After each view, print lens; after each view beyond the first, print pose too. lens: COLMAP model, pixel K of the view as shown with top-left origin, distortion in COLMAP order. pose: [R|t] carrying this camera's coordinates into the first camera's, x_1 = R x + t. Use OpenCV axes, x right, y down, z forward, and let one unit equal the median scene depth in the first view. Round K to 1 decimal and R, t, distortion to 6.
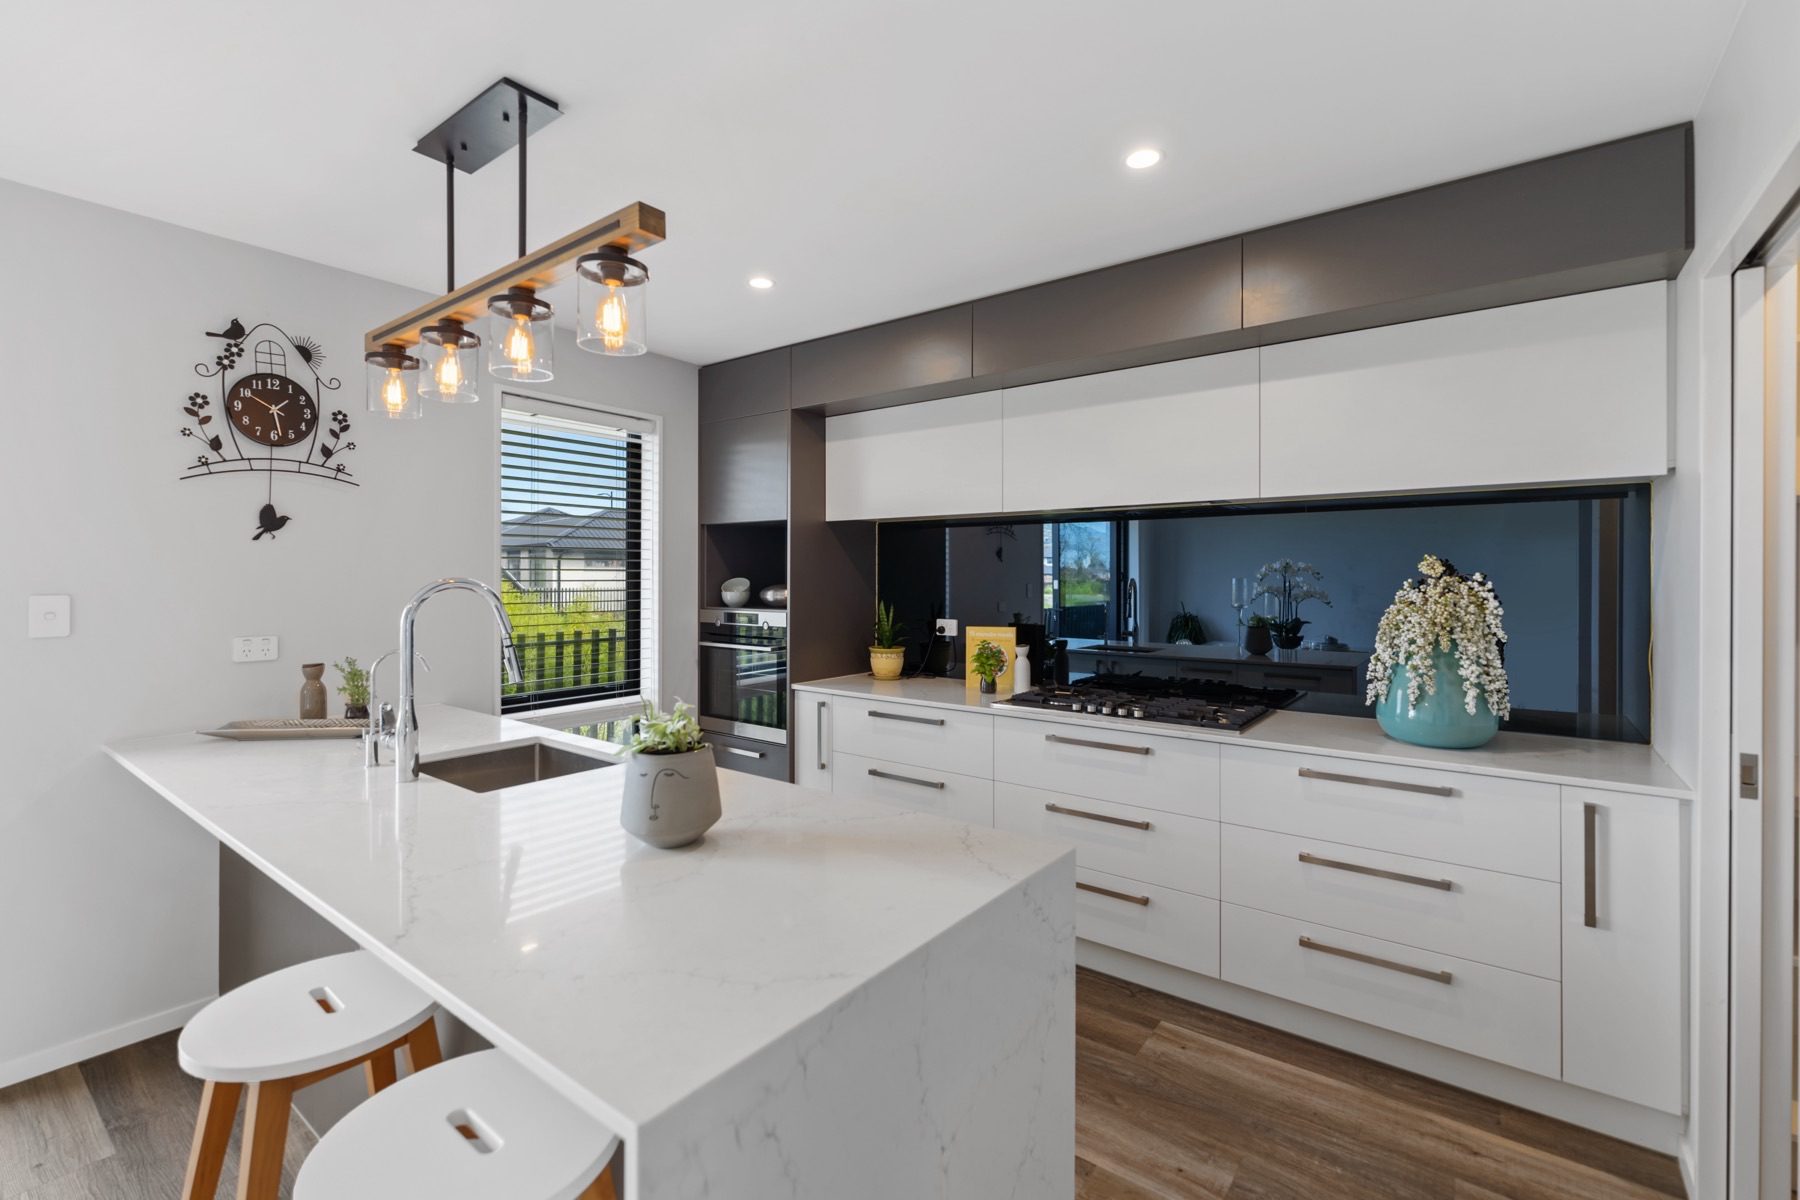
lens RADIAL K [[768.1, 0, 897.2], [0, 768.1, 577.4], [0, 0, 1]] dist [-0.011600, -0.000021]
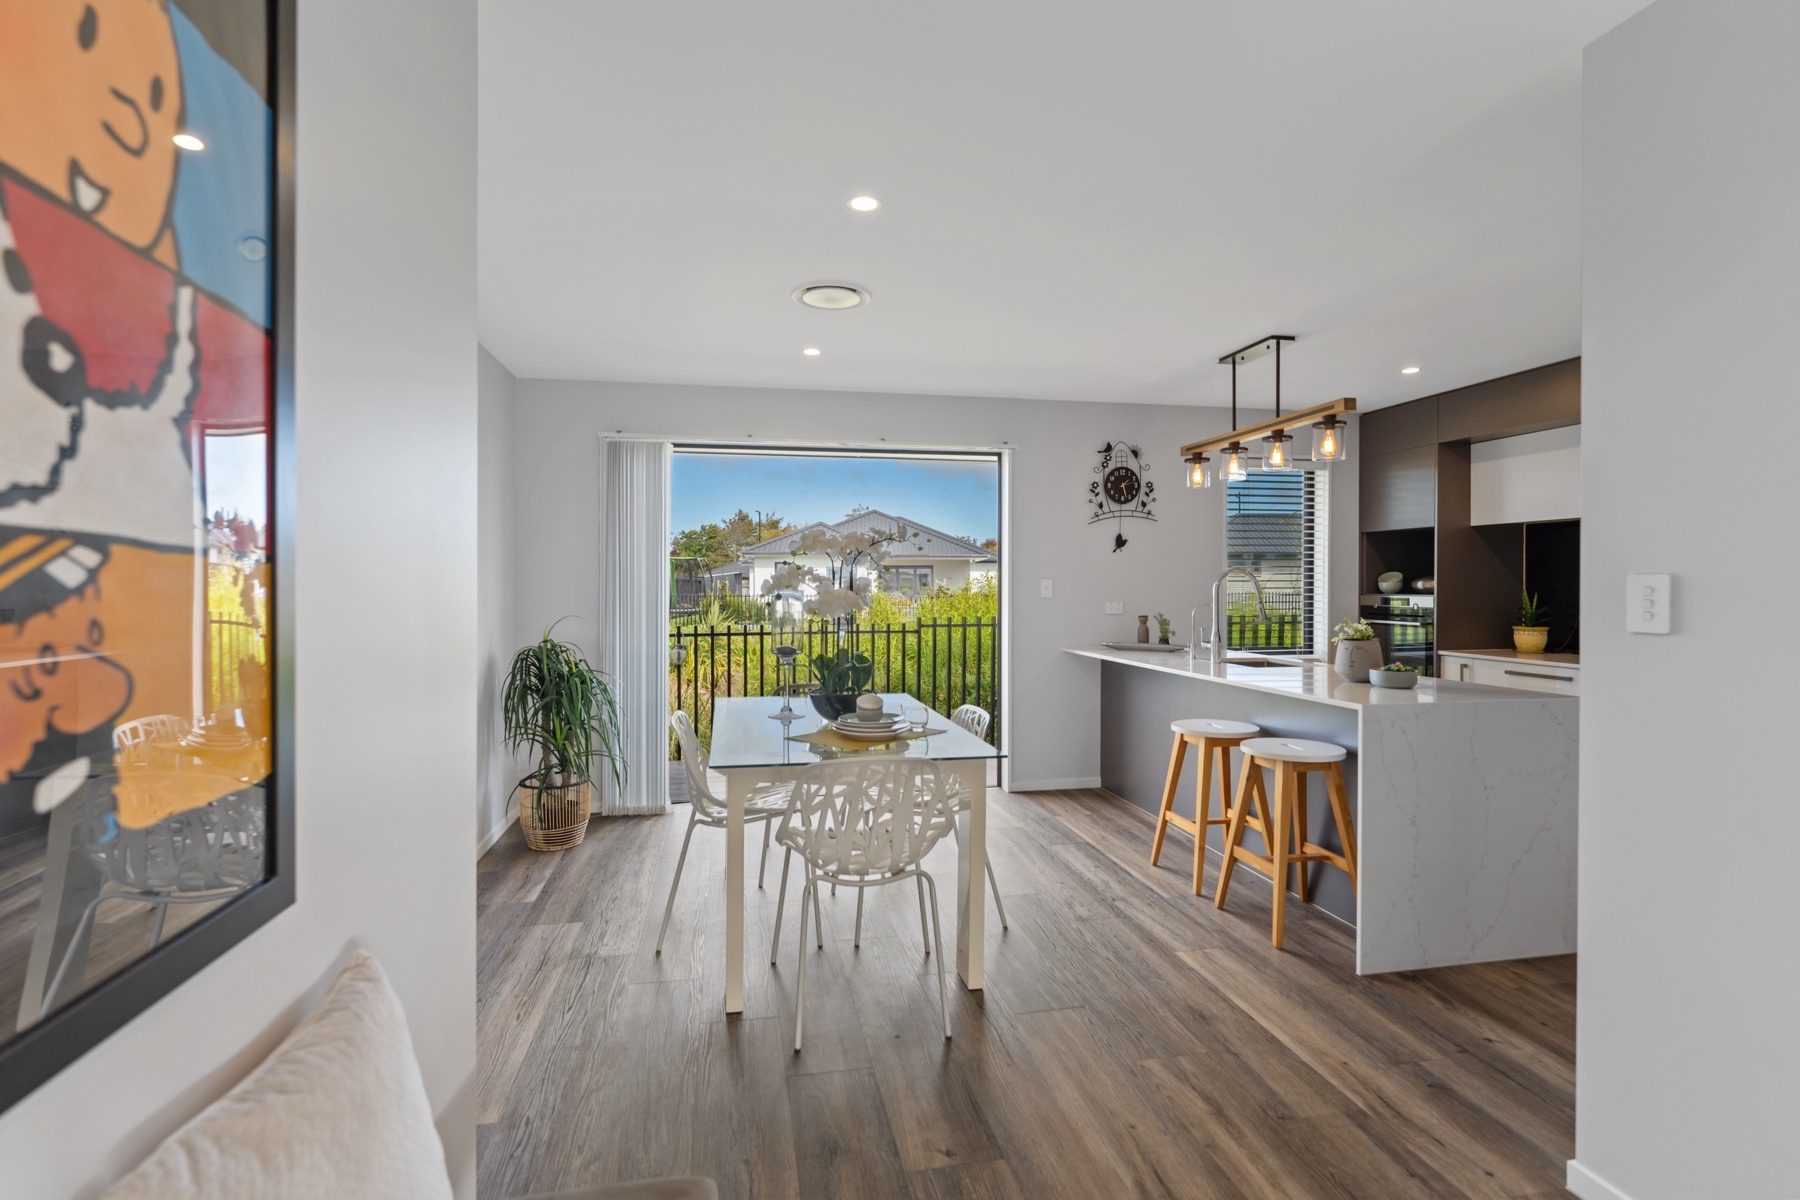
lens RADIAL K [[843.0, 0, 898.7], [0, 843.0, 593.0], [0, 0, 1]] dist [-0.002106, -0.000481]
pose [[0.742955, 0.004829, -0.669324, 0.190625], [0.001191, 0.999963, 0.008536, 0.034802], [0.669341, -0.007139, 0.742921, -0.934275]]
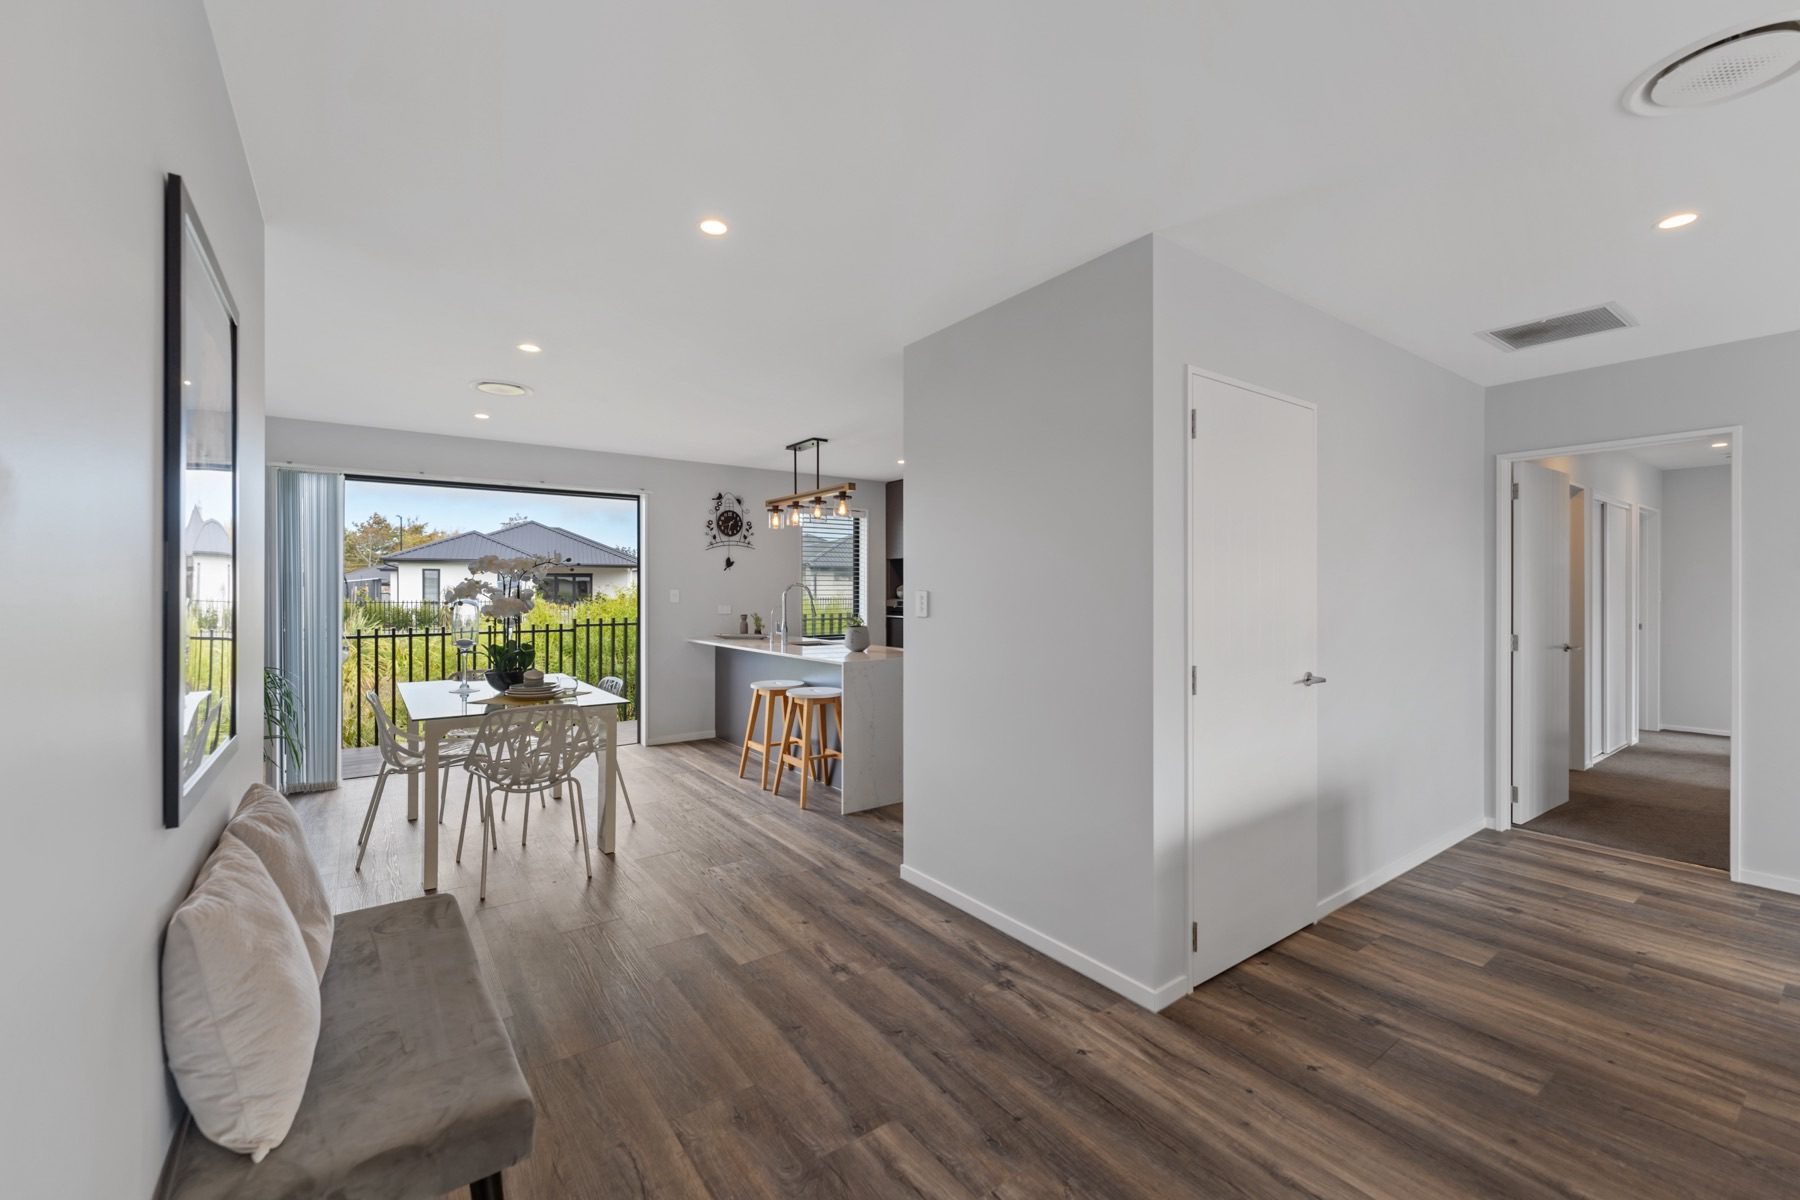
lens RADIAL K [[734.2, 0, 900.5], [0, 734.2, 595.3], [0, 0, 1]] dist [0.003123, -0.000052]
pose [[0.956300, 0.000632, -0.292387, 0.525768], [0.000942, 0.999986, 0.005241, 0.027002], [0.292387, -0.005287, 0.956286, -1.299790]]
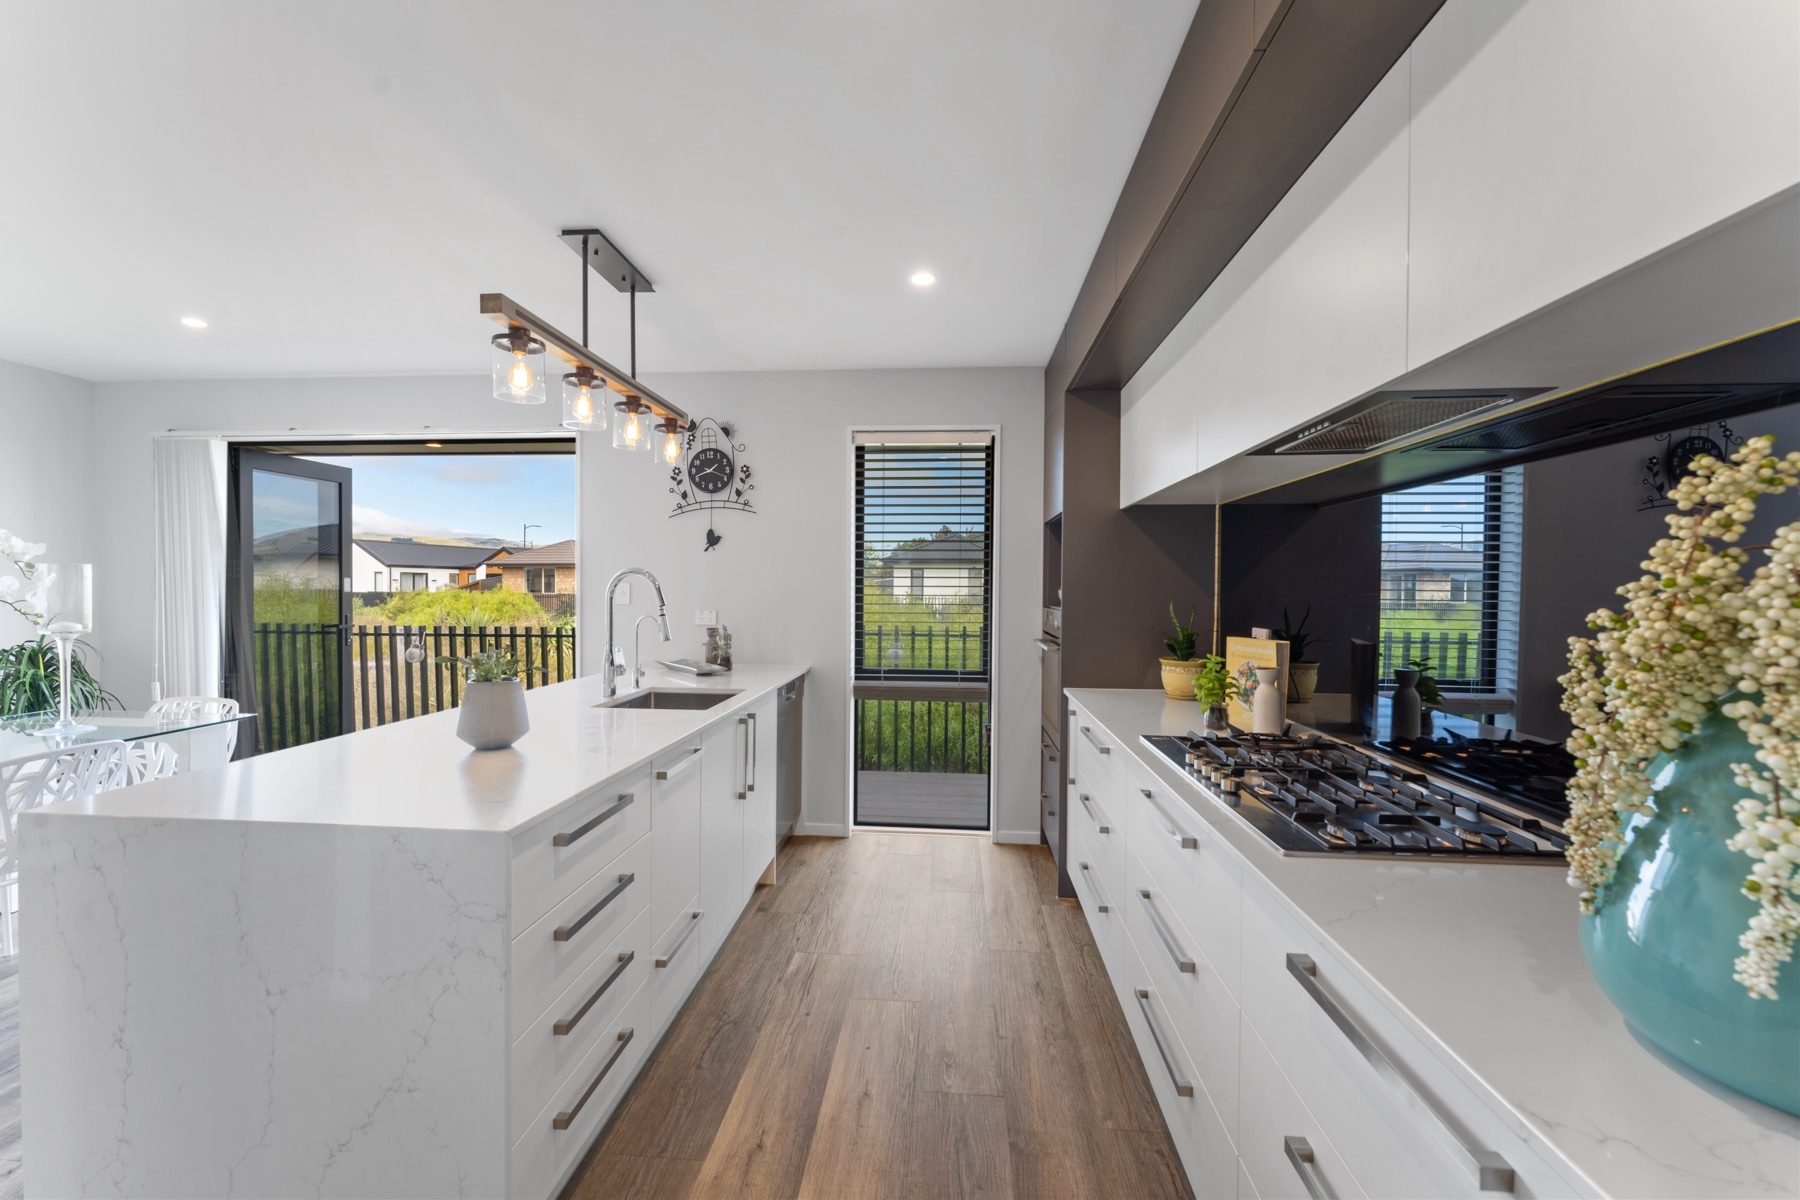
lens RADIAL K [[734.2, 0, 889.8], [0, 734.2, 603.5], [0, 0, 1]] dist [0.003123, -0.000052]
pose [[0.523779, 0.010656, -0.851788, 0.669193], [-0.011171, 0.999922, 0.005639, 0.046208], [0.851781, 0.006562, 0.523857, 0.480462]]
